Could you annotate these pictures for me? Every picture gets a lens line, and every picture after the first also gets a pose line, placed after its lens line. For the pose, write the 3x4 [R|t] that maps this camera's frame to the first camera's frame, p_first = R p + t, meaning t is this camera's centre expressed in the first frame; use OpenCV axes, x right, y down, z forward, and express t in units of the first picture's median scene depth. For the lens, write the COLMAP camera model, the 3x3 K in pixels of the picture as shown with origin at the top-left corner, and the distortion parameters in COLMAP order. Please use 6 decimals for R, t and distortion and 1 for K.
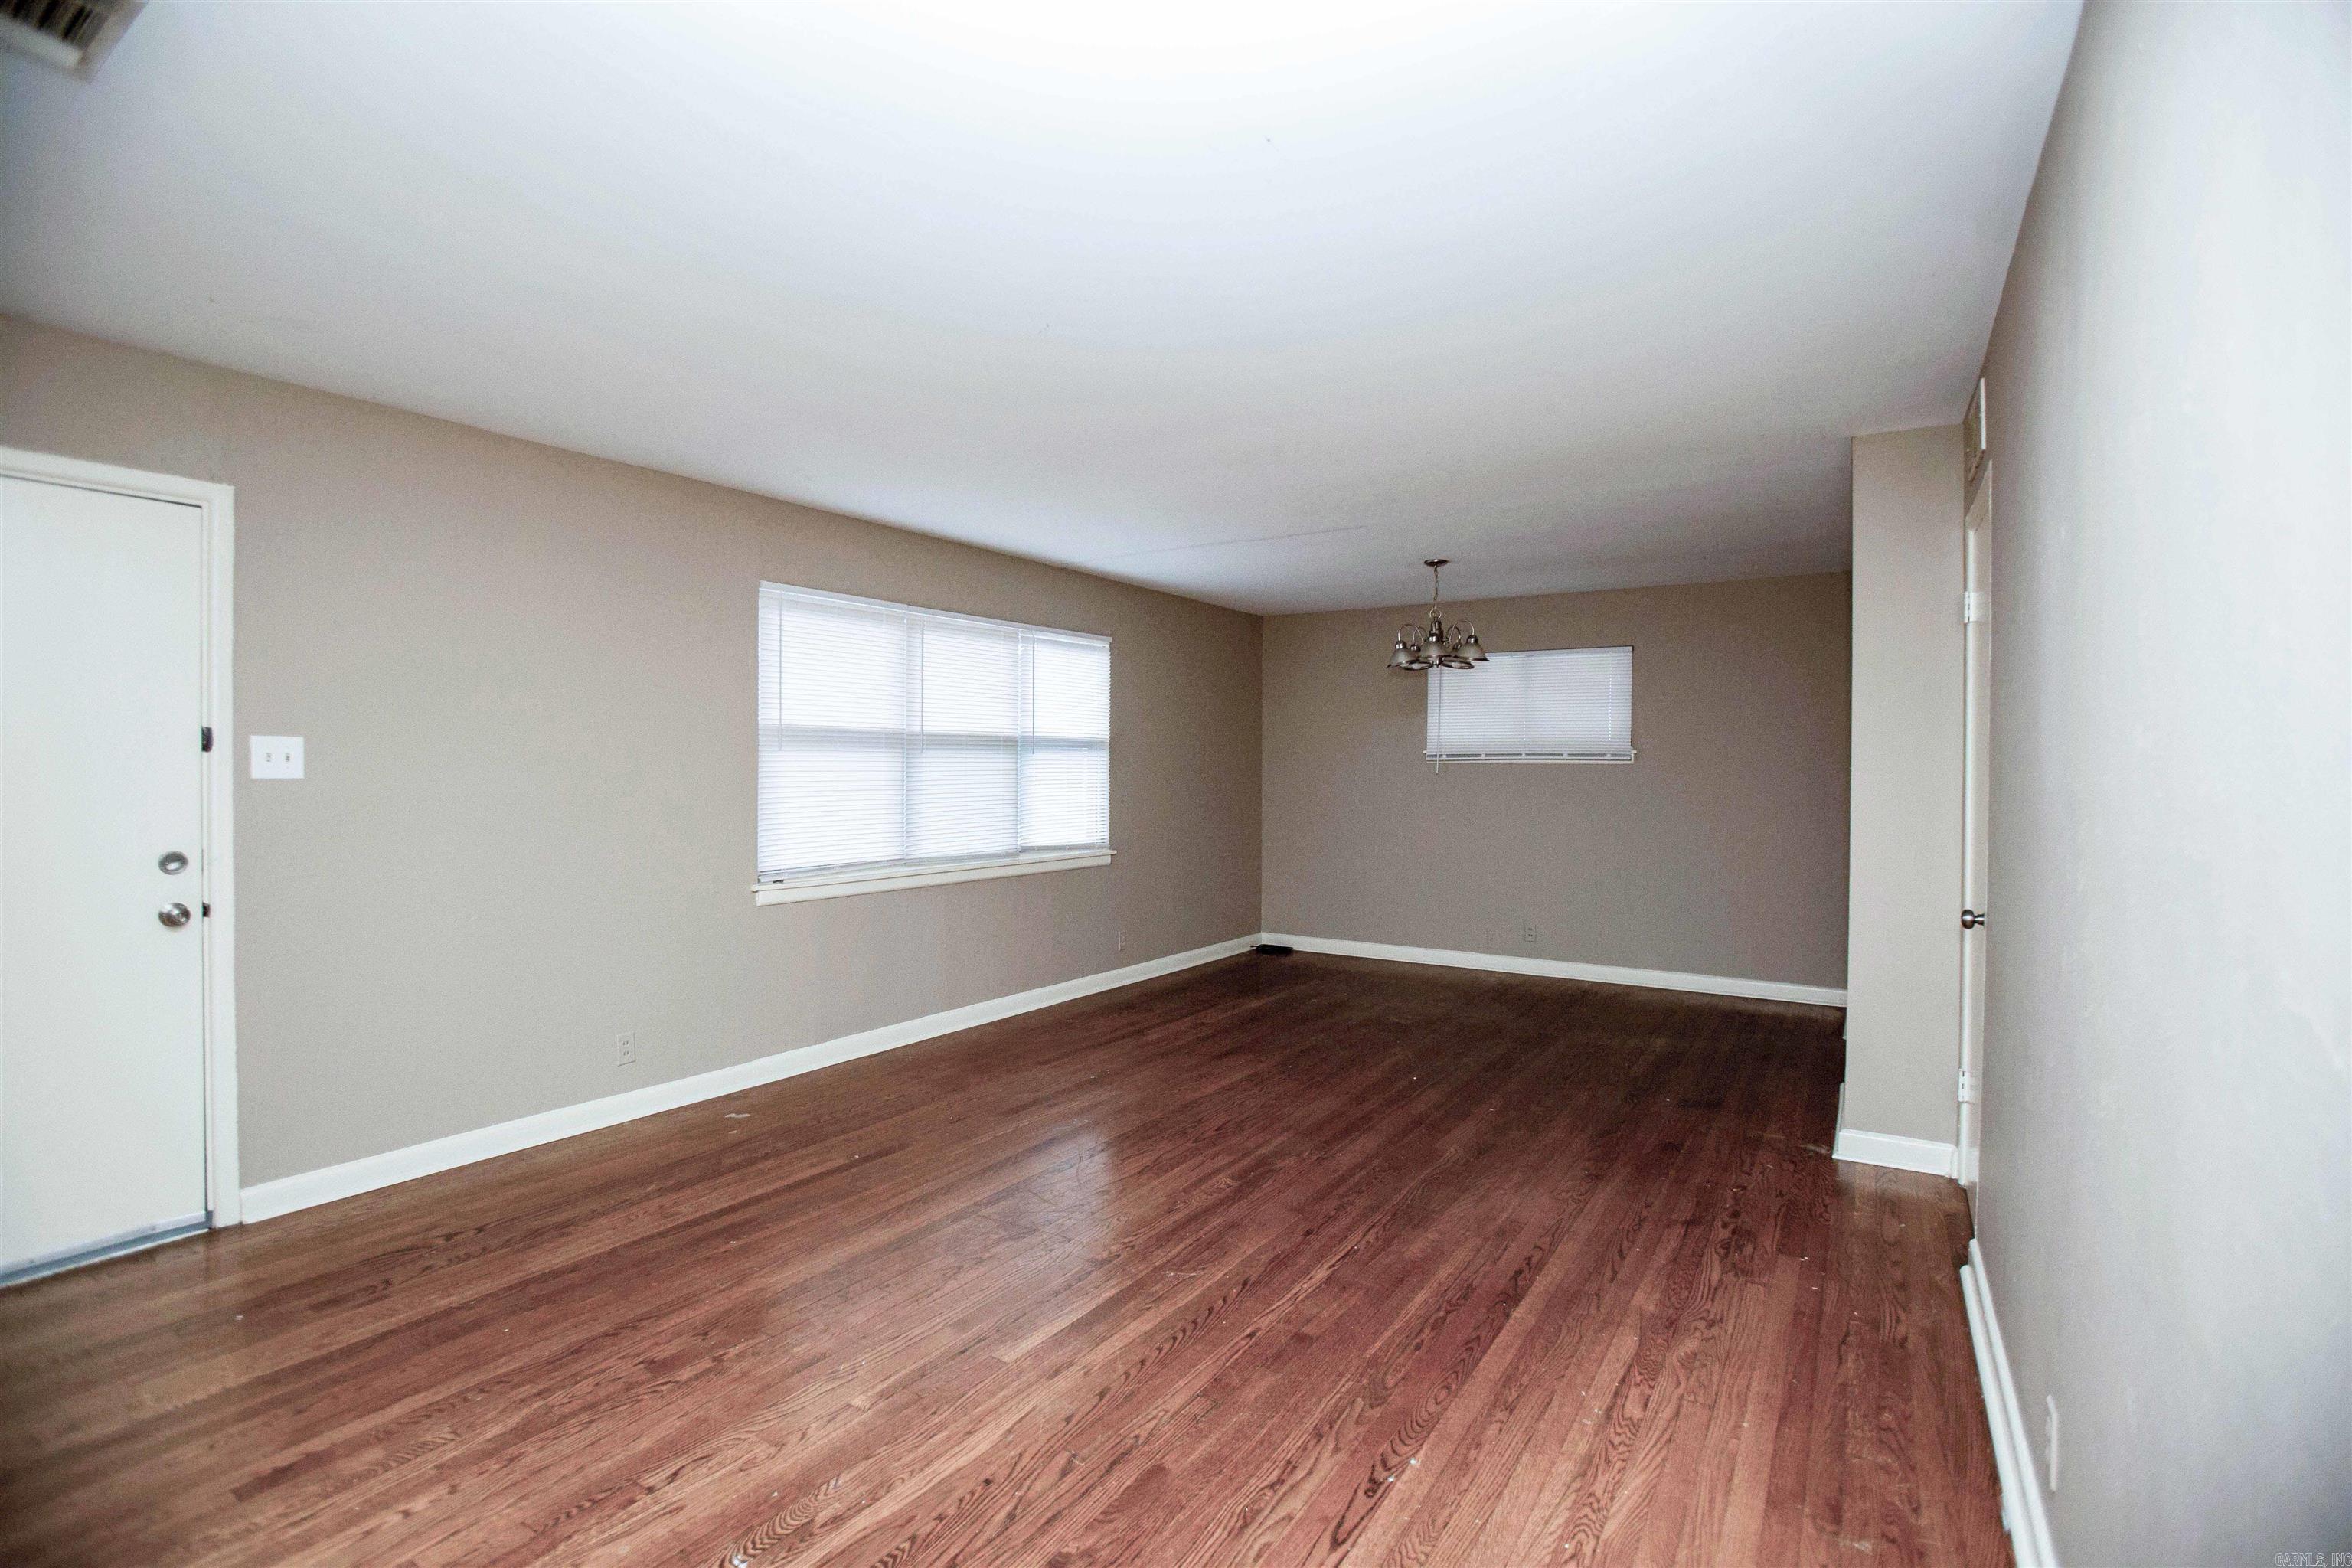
lens RADIAL K [[1121.1, 0, 1176.0], [0, 1121.1, 784.0], [0, 0, 1]] dist [-0.059567, 0.000127]
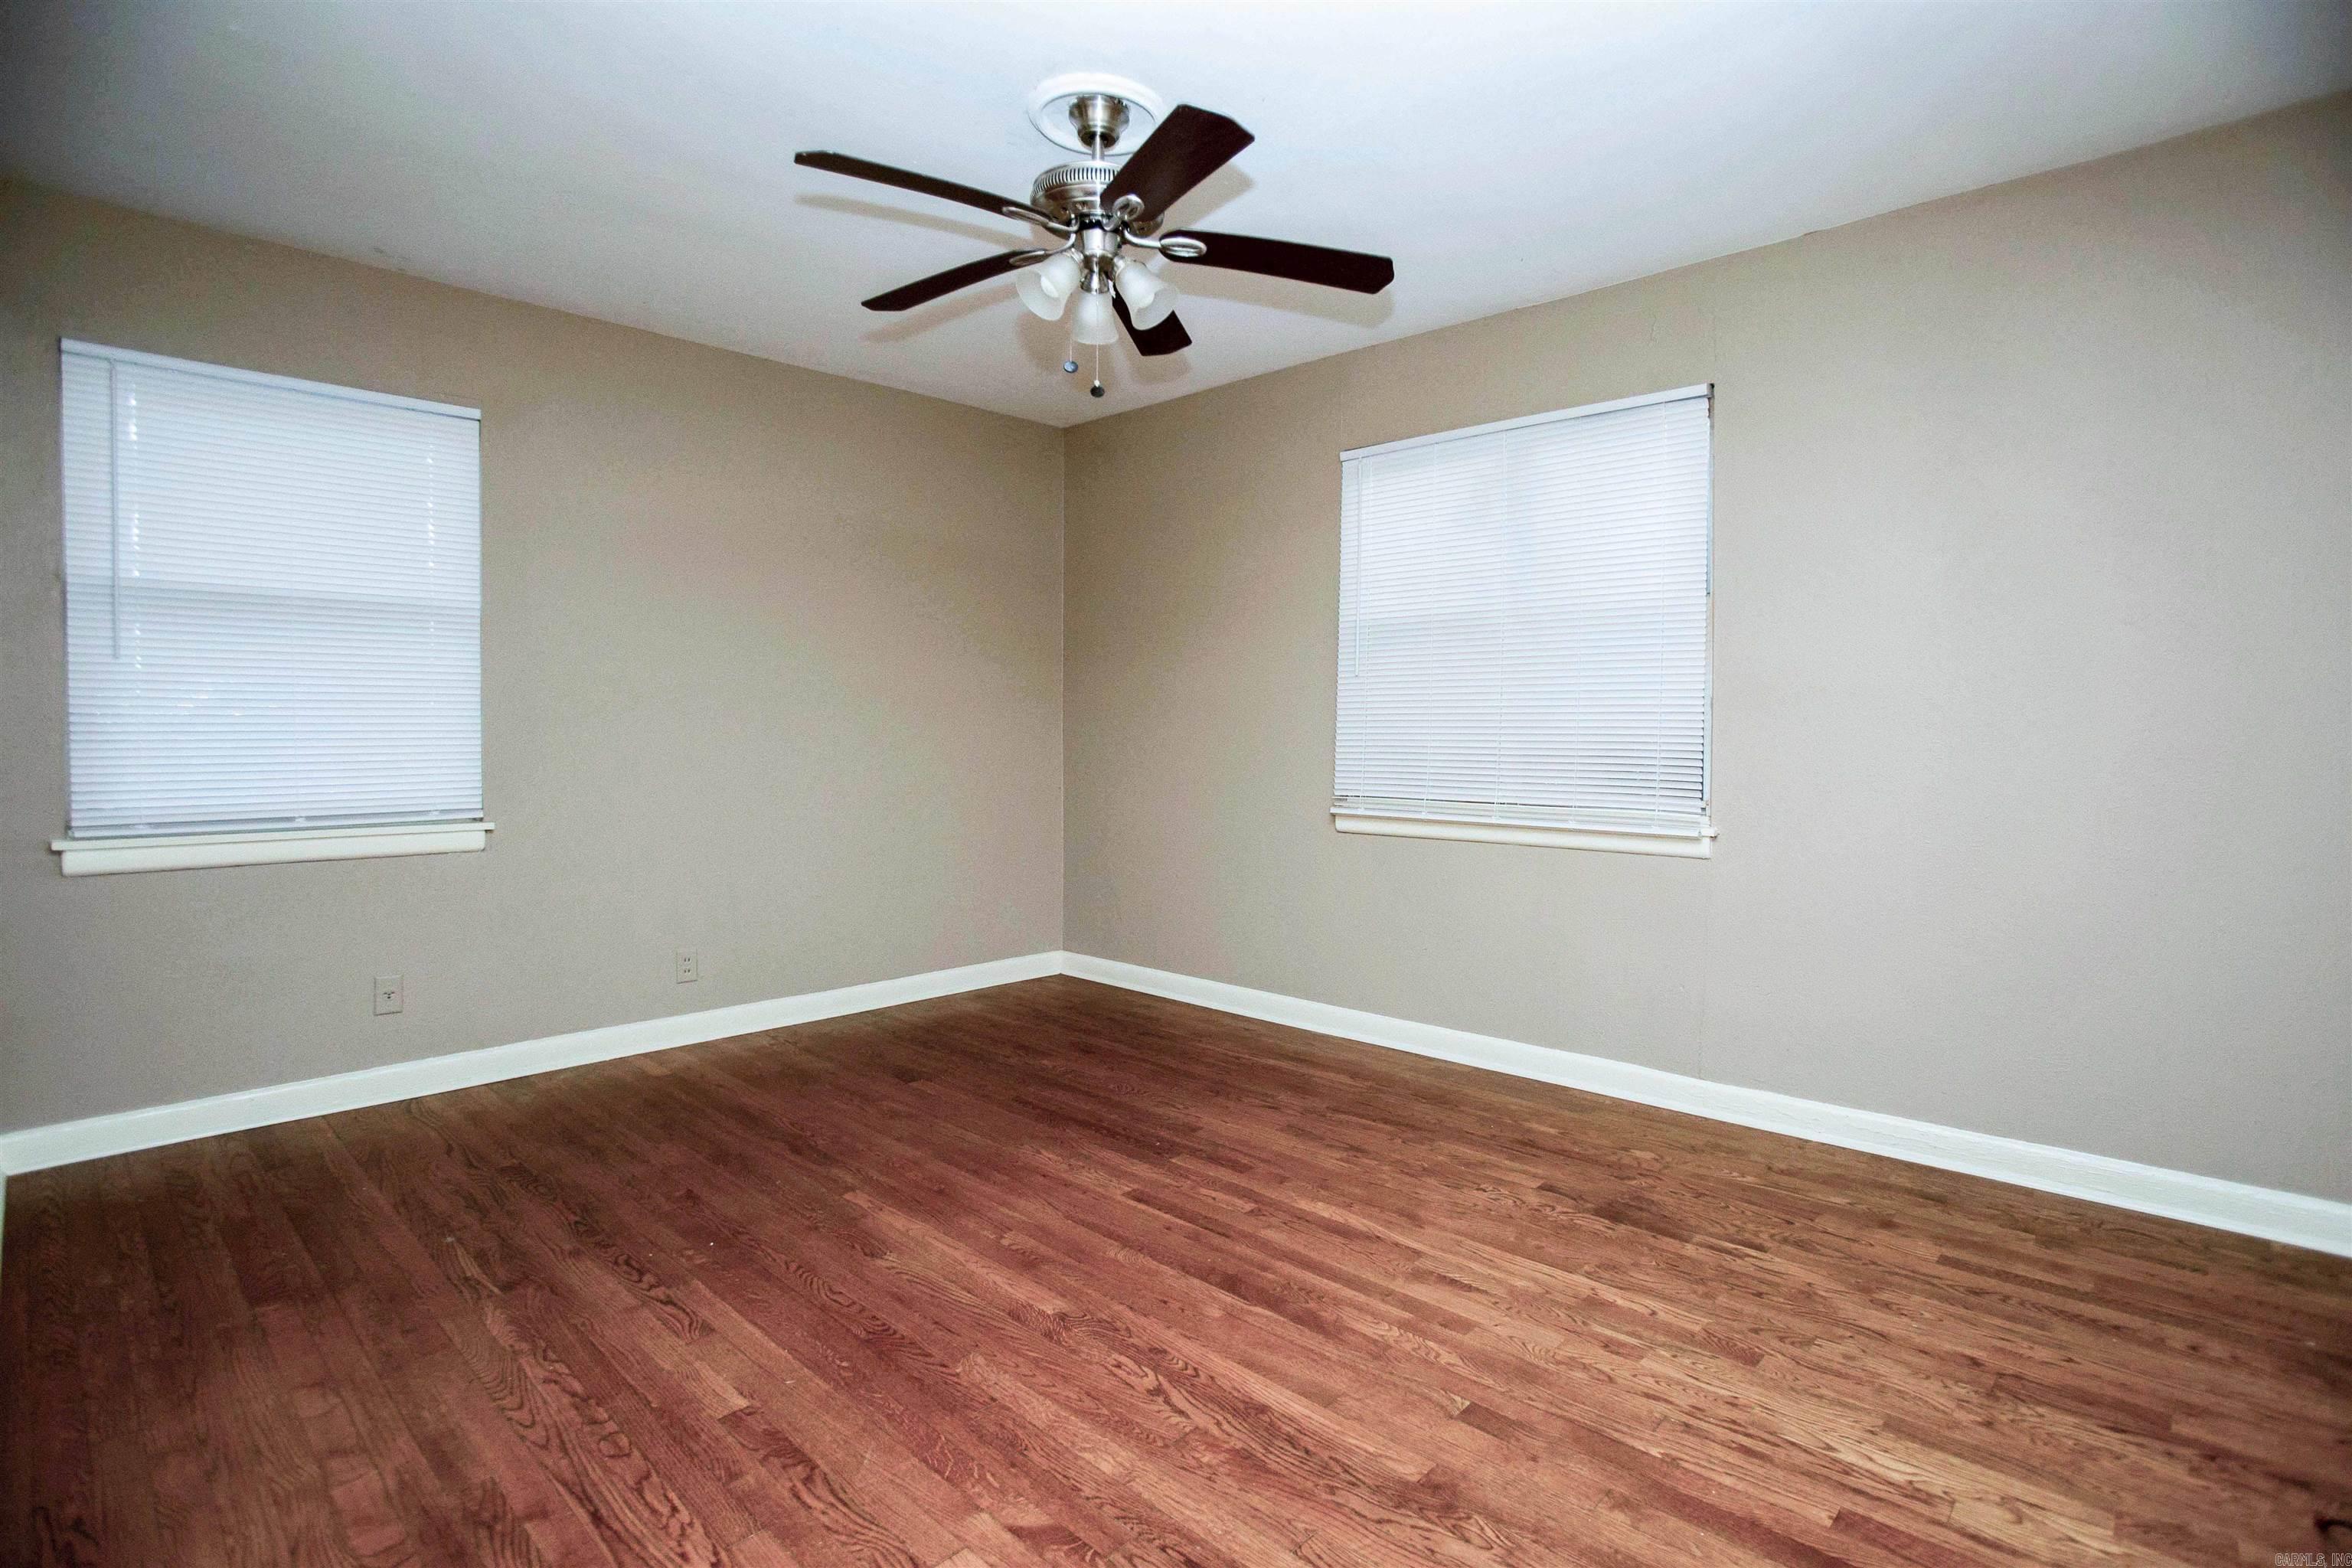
lens RADIAL K [[1121.1, 0, 1176.0], [0, 1121.1, 784.0], [0, 0, 1]] dist [-0.059567, 0.000127]
pose [[0.981156, 0.048438, -0.187046, 0.332269], [-0.036907, 0.997225, 0.064648, -0.001064], [0.189659, -0.056527, 0.980222, 0.545040]]
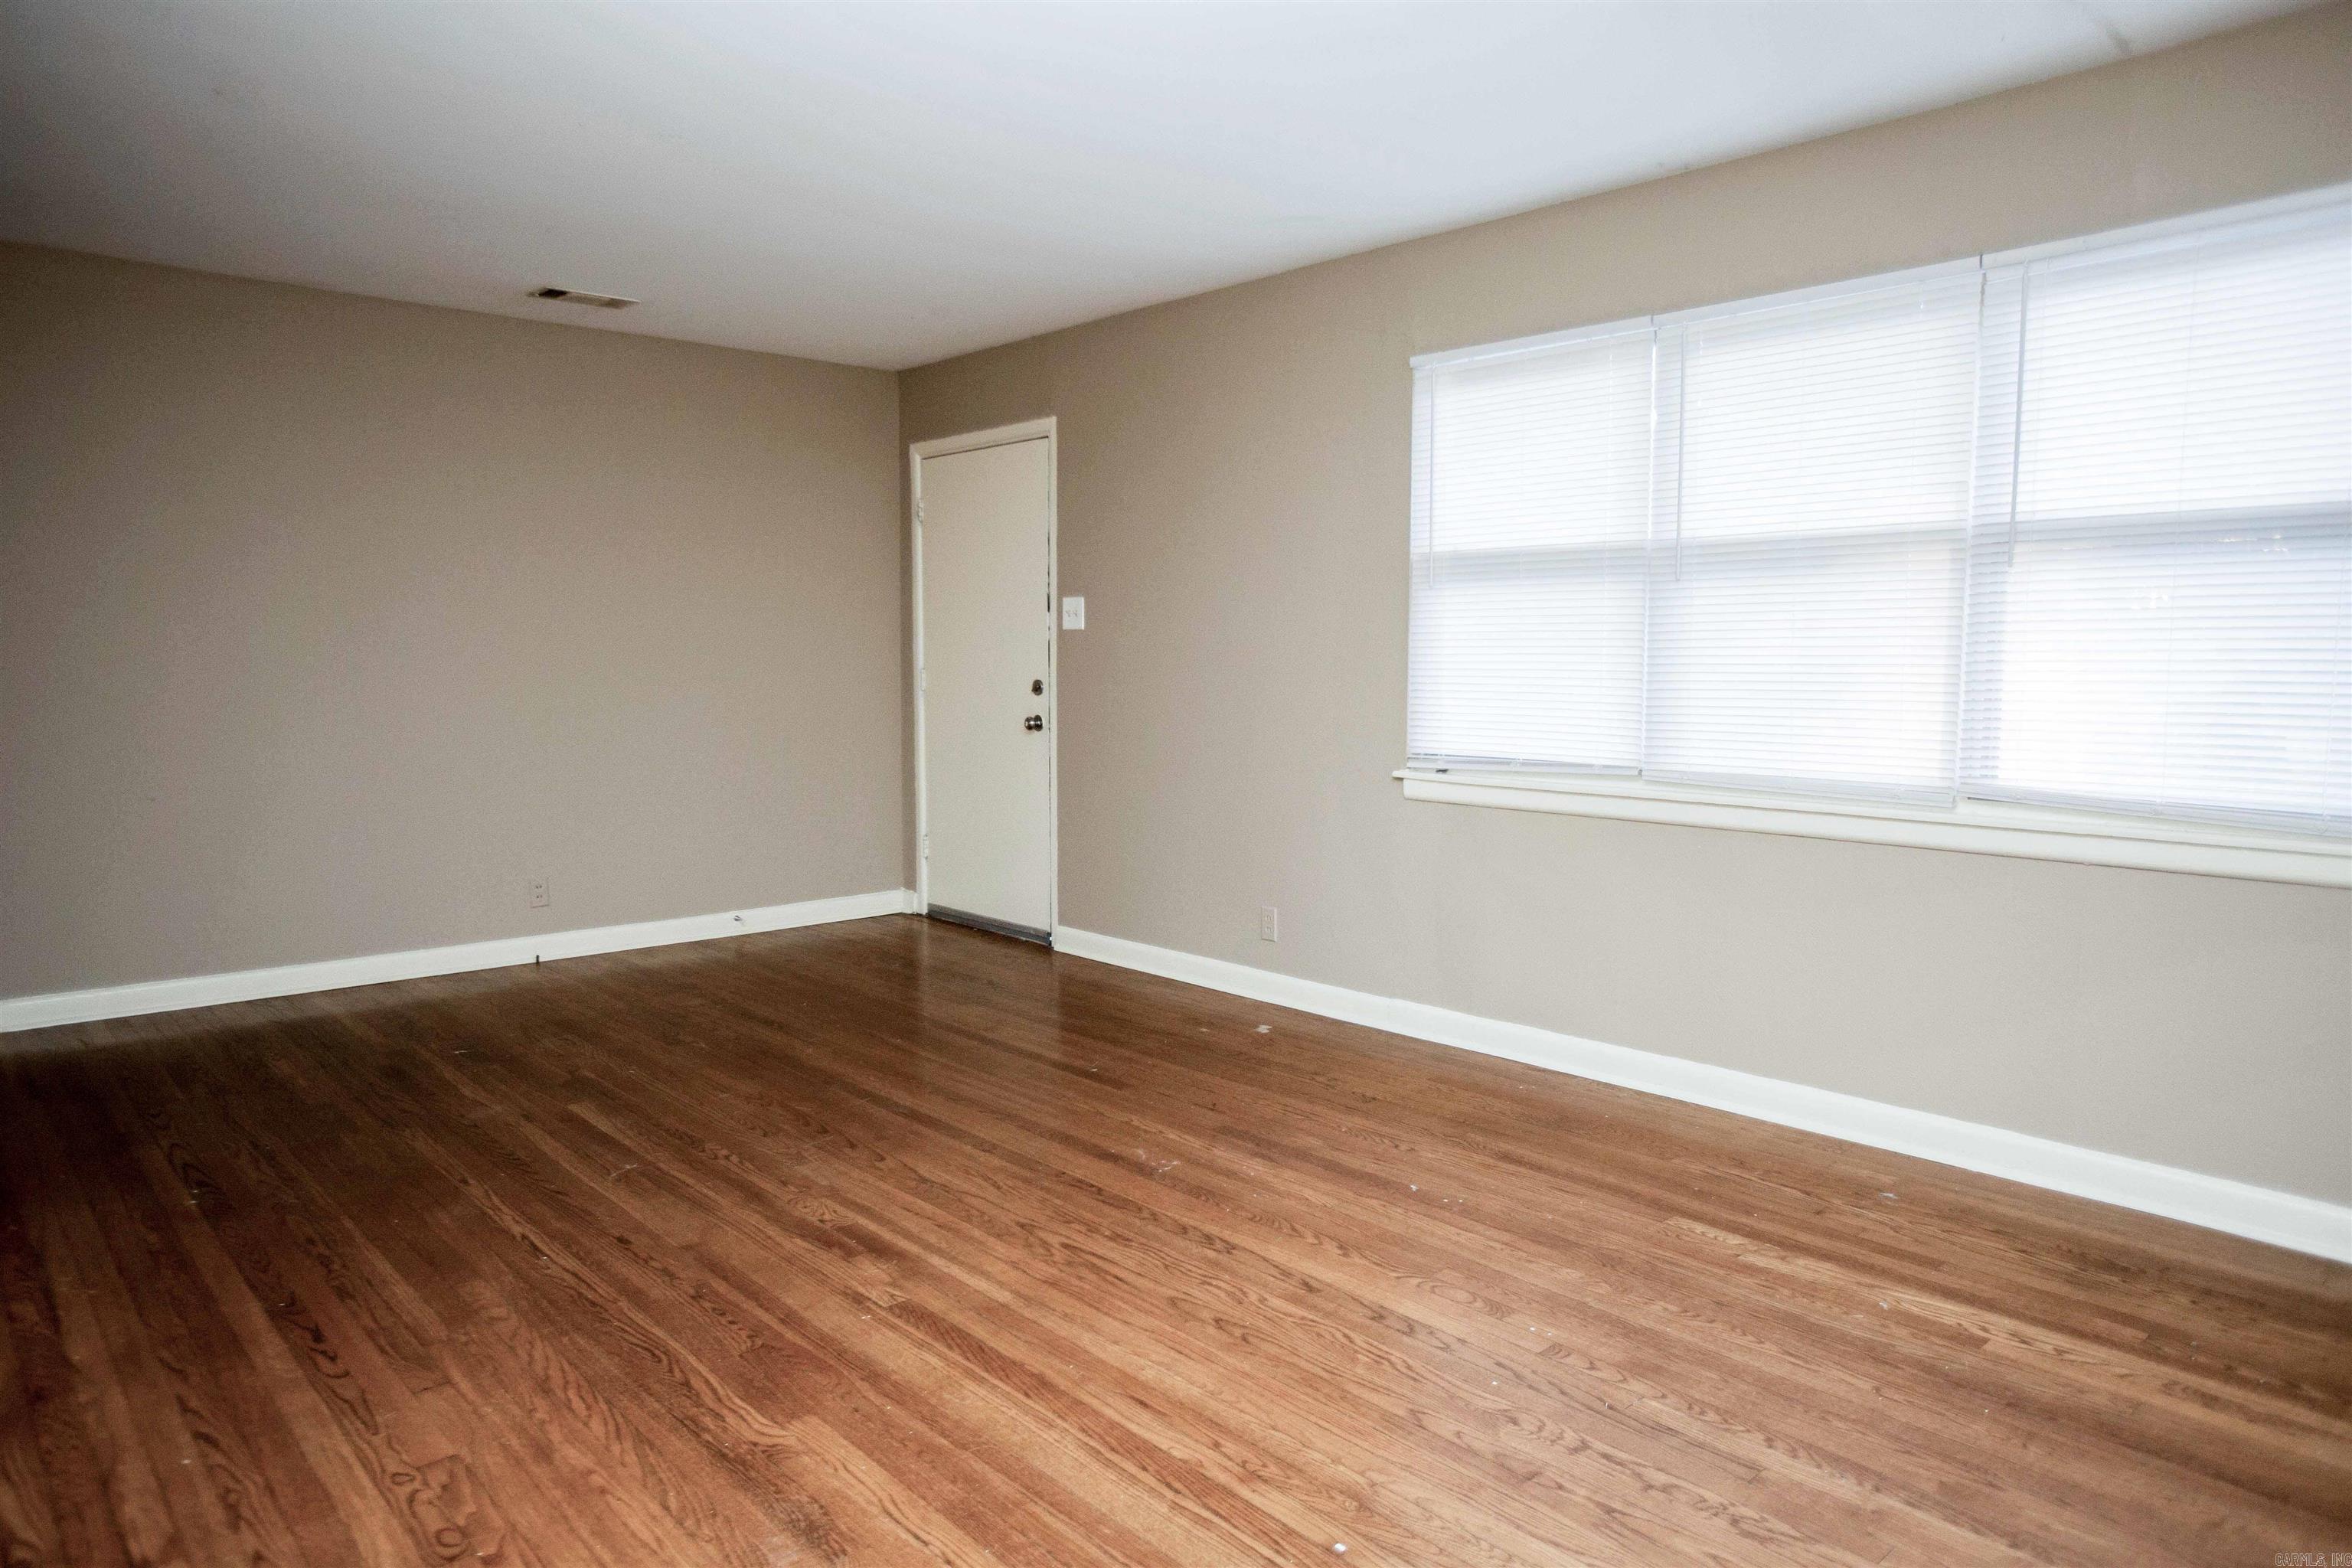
lens RADIAL K [[1542.9, 0, 1175.4], [0, 1542.9, 817.6], [0, 0, 1]] dist [-0.007312, -0.000920]
pose [[-0.289573, 0.101854, -0.951721, 0.666728], [-0.013744, 0.993777, 0.110536, 0.009021], [0.957057, 0.045089, -0.286371, 1.143966]]
